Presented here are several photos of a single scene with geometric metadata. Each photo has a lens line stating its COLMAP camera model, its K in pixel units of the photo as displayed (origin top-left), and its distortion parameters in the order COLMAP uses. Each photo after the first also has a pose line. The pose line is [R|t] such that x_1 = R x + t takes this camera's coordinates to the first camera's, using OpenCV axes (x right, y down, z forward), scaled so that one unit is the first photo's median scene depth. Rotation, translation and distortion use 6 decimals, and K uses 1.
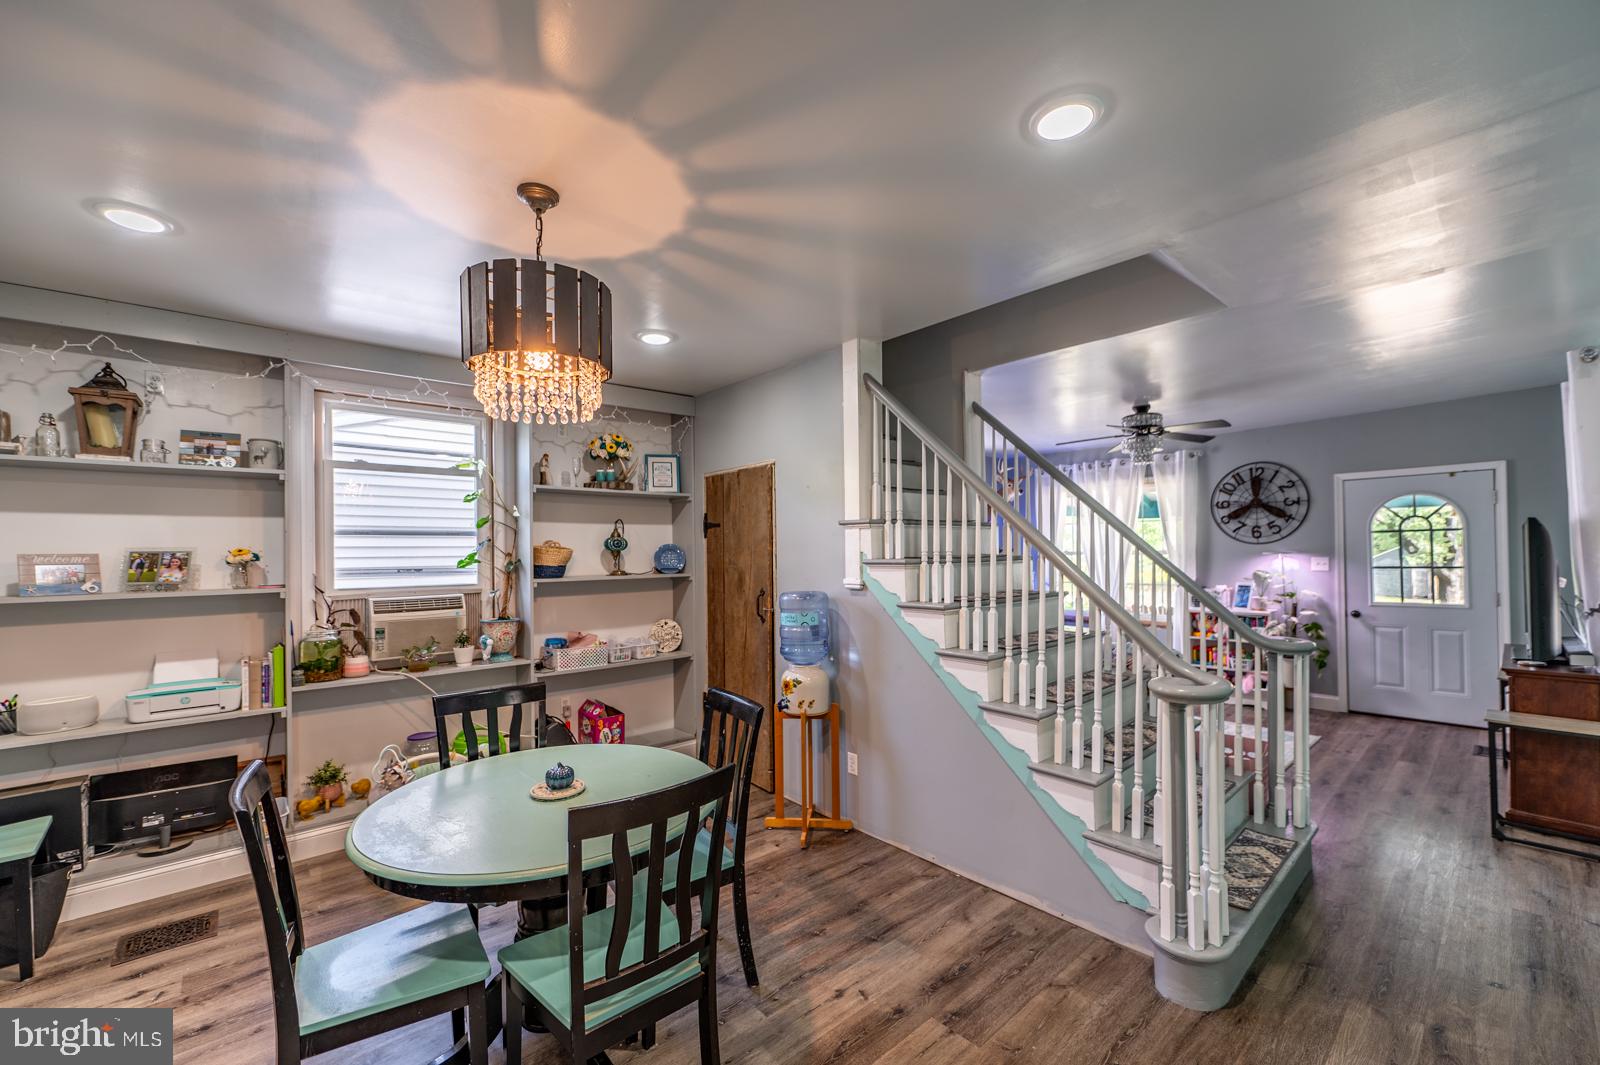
lens RADIAL K [[643.0, 0, 799.6], [0, 643.0, 546.7], [0, 0, 1]] dist [-0.002895, -0.000389]
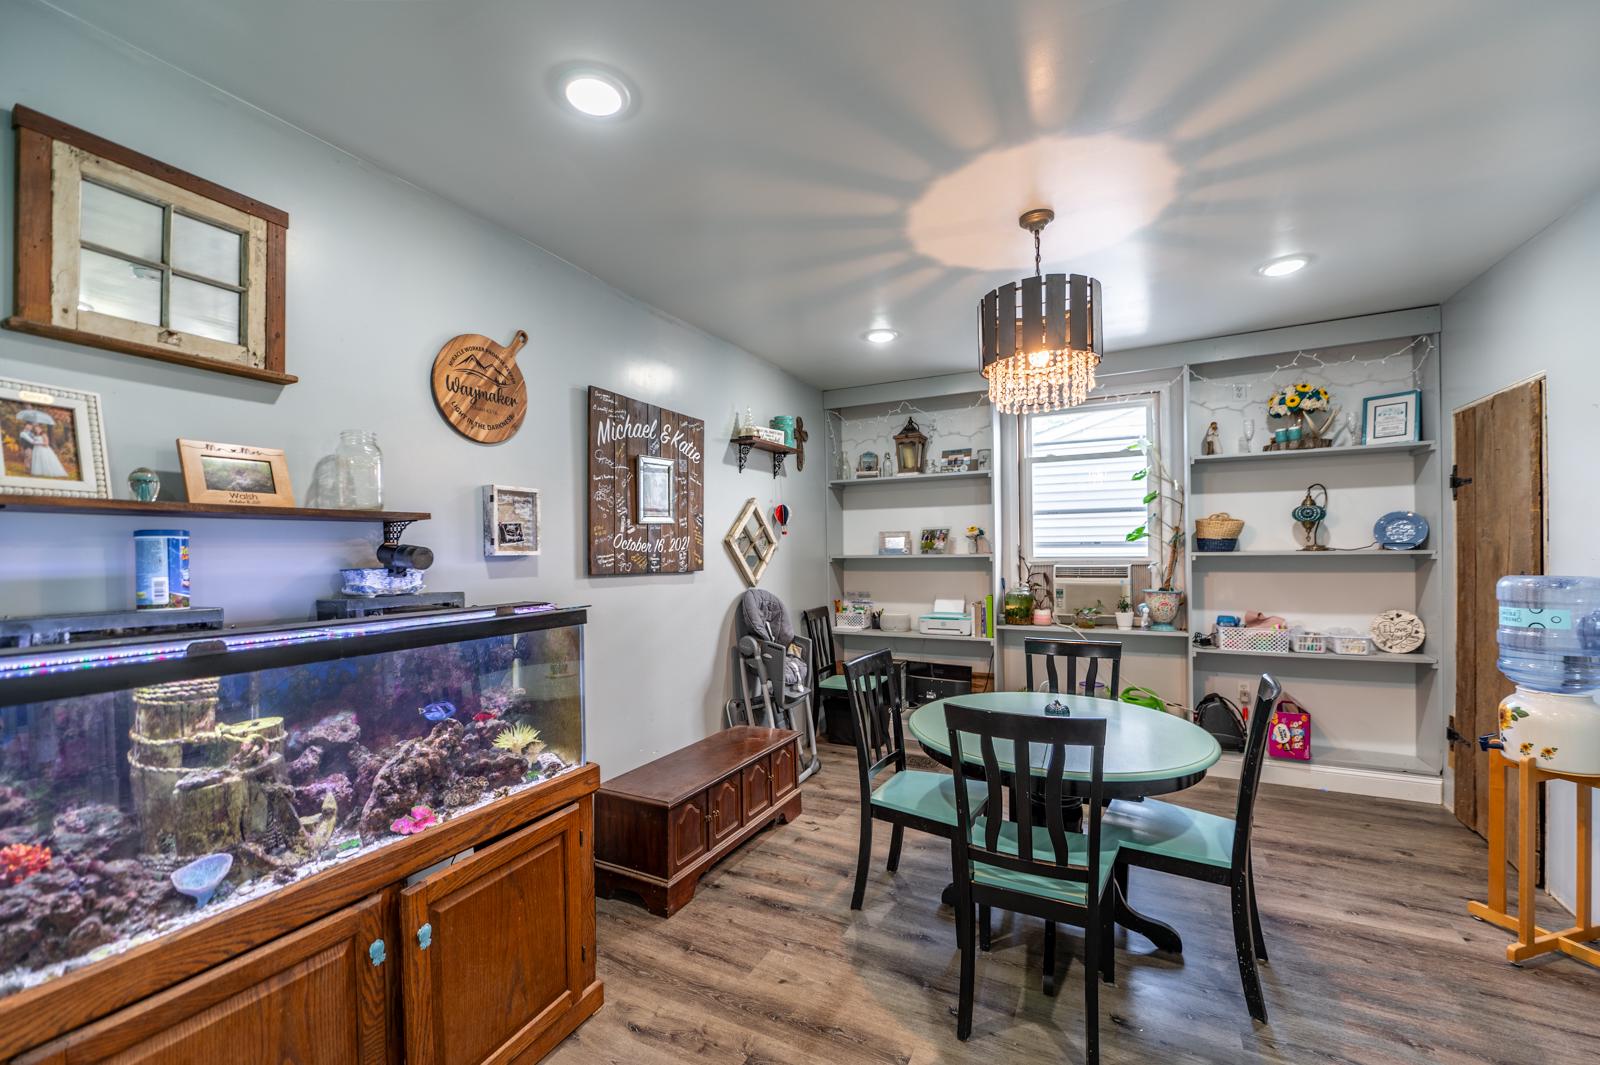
lens RADIAL K [[643.0, 0, 799.6], [0, 643.0, 546.7], [0, 0, 1]] dist [-0.002895, -0.000389]
pose [[0.367881, 0.006534, -0.929850, 0.259997], [0.018316, 0.999730, 0.014272, 0.015560], [0.929692, -0.022282, 0.367662, 0.069633]]
